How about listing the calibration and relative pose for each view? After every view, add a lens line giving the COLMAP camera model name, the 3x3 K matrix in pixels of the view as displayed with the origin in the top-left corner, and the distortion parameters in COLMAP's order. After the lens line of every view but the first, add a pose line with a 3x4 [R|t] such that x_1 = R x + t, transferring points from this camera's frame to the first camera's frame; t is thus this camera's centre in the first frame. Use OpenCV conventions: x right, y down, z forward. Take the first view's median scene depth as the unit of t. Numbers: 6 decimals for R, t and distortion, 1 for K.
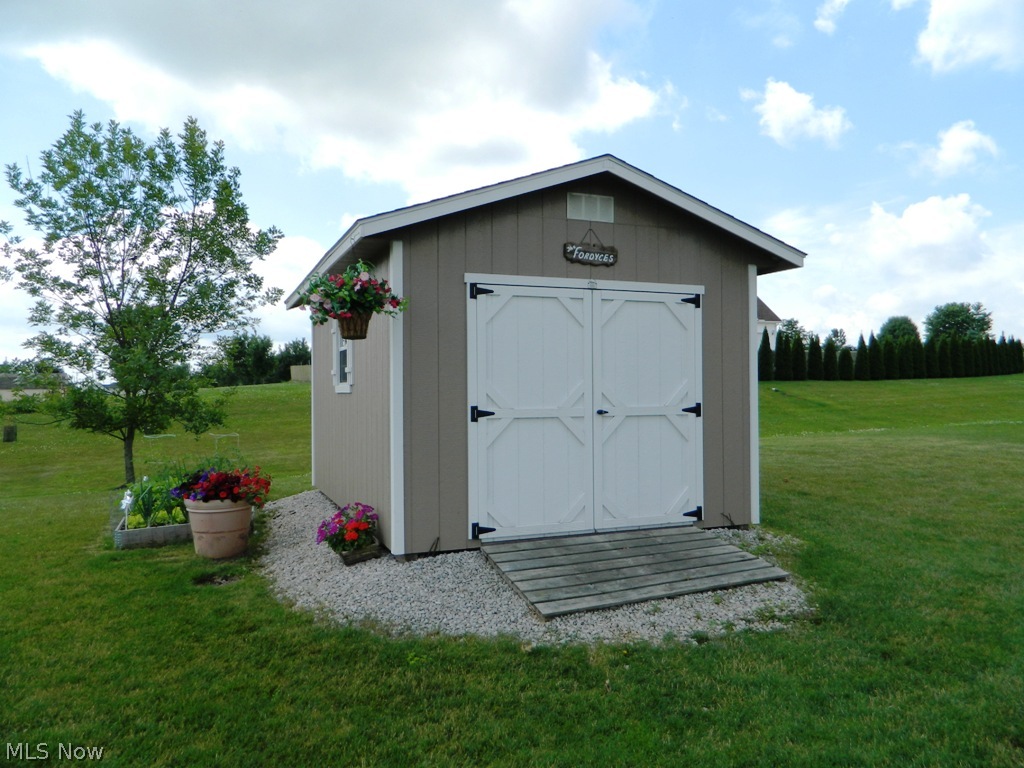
lens RADIAL K [[767.6, 0, 512.1], [0, 767.6, 383.8], [0, 0, 1]] dist [0.010139, -0.016551]
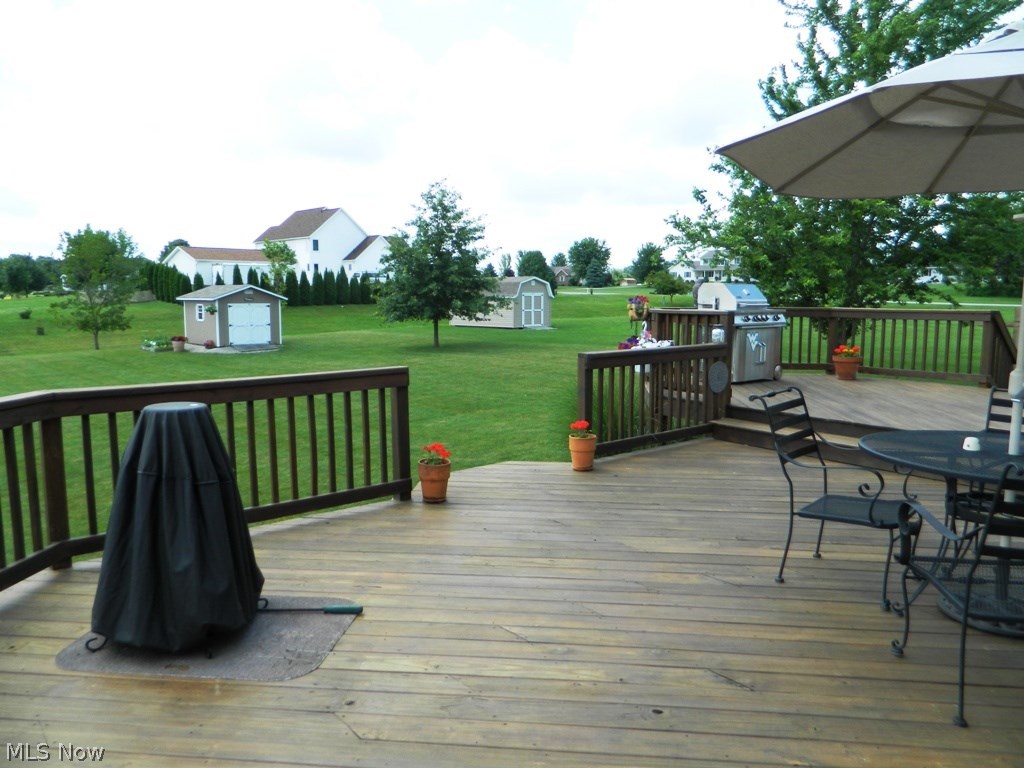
lens RADIAL K [[767.6, 0, 515.0], [0, 767.6, 386.4], [0, 0, 1]] dist [0.010139, -0.016551]
pose [[0.948236, -0.028760, 0.316263, 0.138377], [-0.011927, 0.991963, 0.125968, -0.242494], [-0.317344, -0.123220, 0.940271, -4.840140]]
